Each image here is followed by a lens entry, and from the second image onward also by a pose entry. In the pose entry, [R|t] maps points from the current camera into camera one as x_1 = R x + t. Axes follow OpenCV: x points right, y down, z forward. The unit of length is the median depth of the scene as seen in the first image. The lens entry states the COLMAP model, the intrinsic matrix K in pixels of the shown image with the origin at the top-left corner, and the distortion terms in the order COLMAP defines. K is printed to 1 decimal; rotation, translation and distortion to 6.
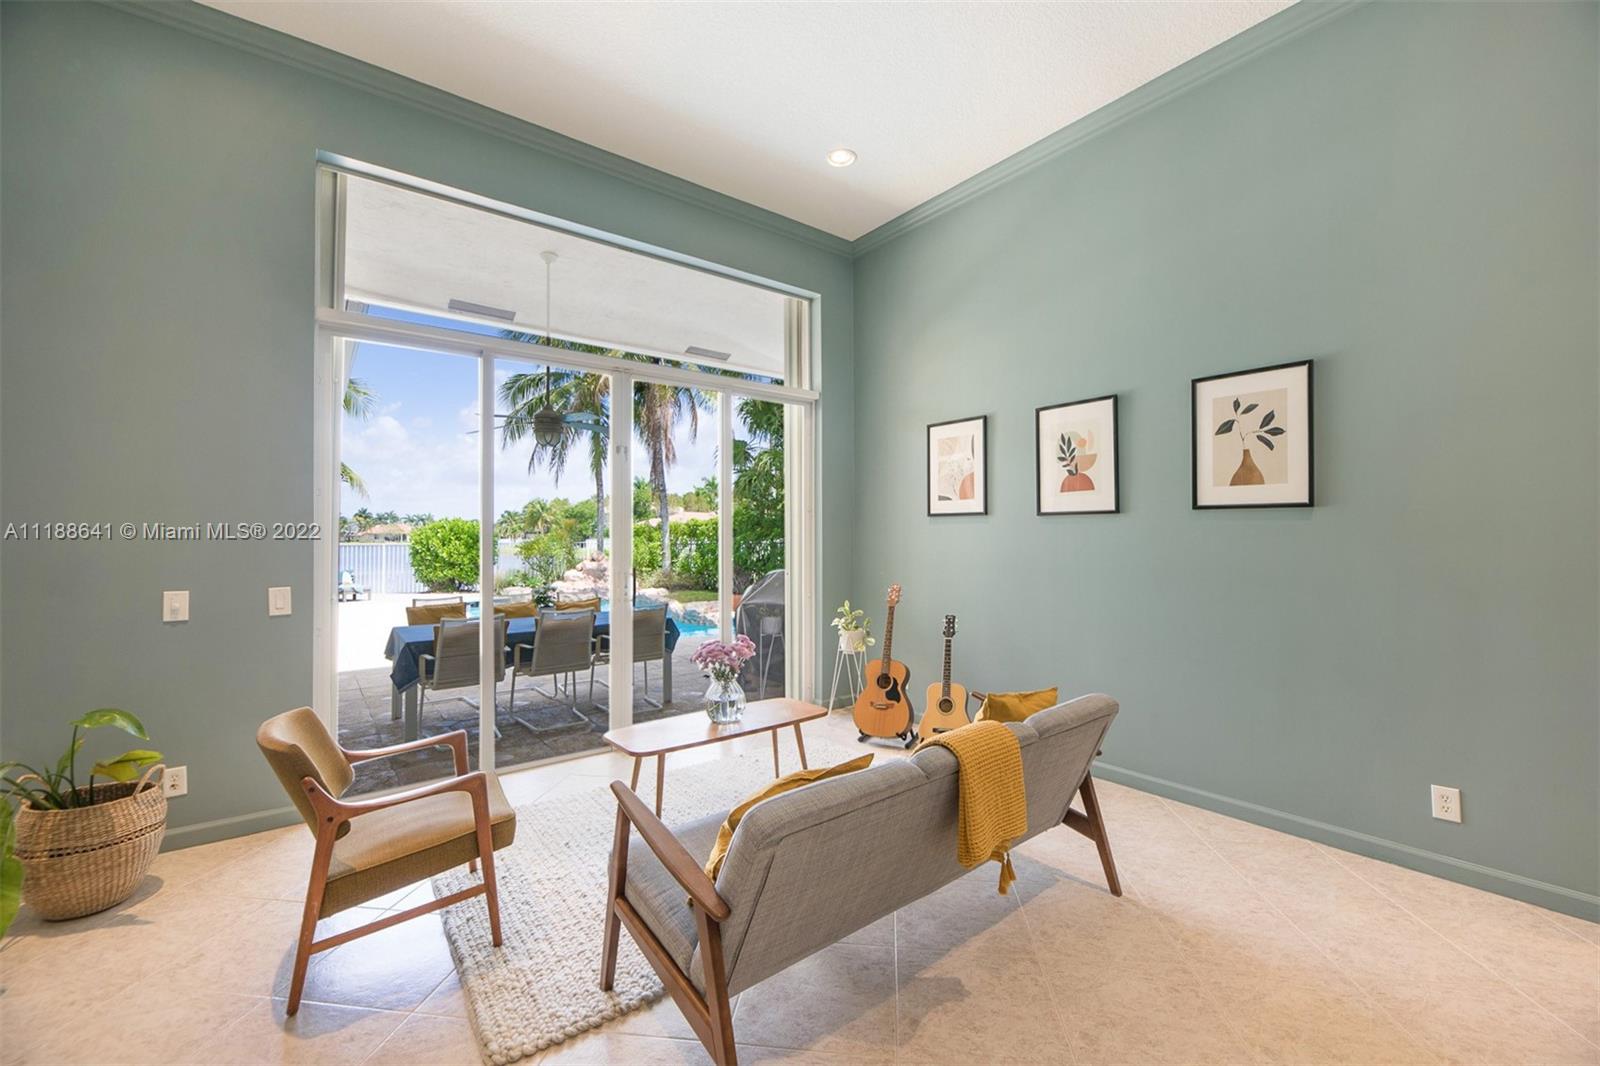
lens RADIAL K [[652.8, 0, 813.6], [0, 652.8, 537.1], [0, 0, 1]] dist [-0.010899, -0.001677]
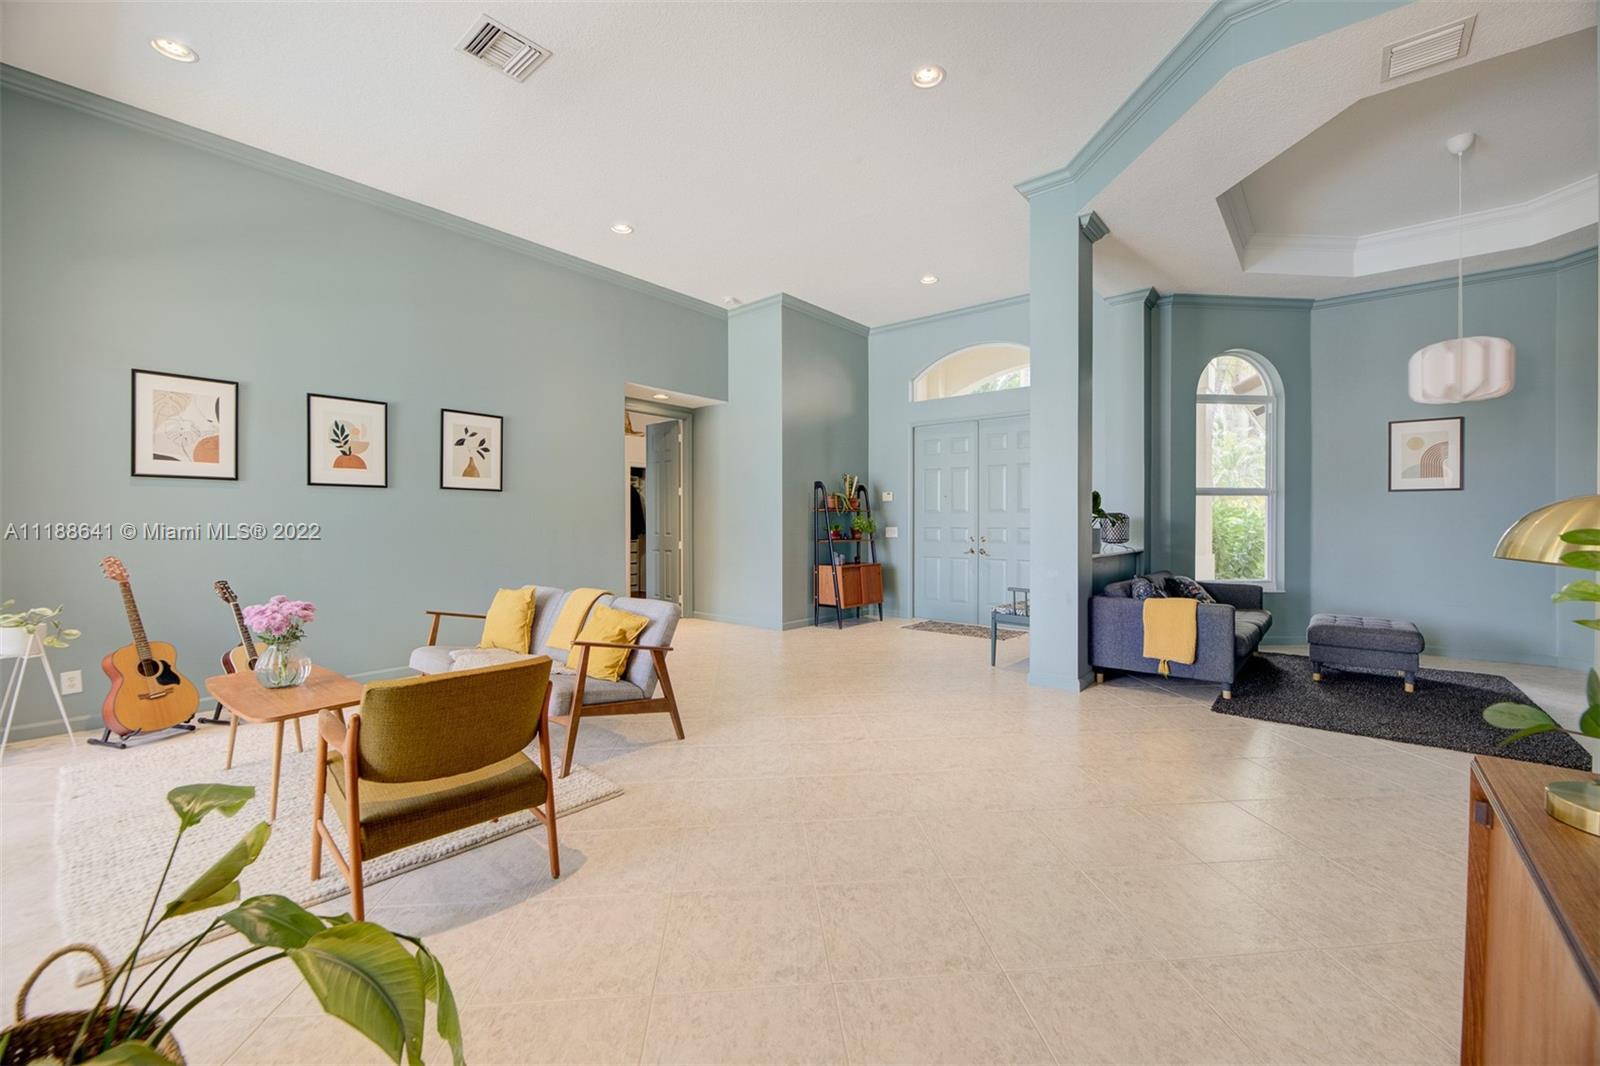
lens RADIAL K [[652.8, 0, 798.7], [0, 652.8, 525.3], [0, 0, 1]] dist [-0.010899, -0.001677]
pose [[-0.196057, -0.006646, 0.980570, -1.044863], [-0.003419, 0.999976, 0.006094, 0.031300], [-0.980587, -0.002158, -0.196075, 0.392452]]
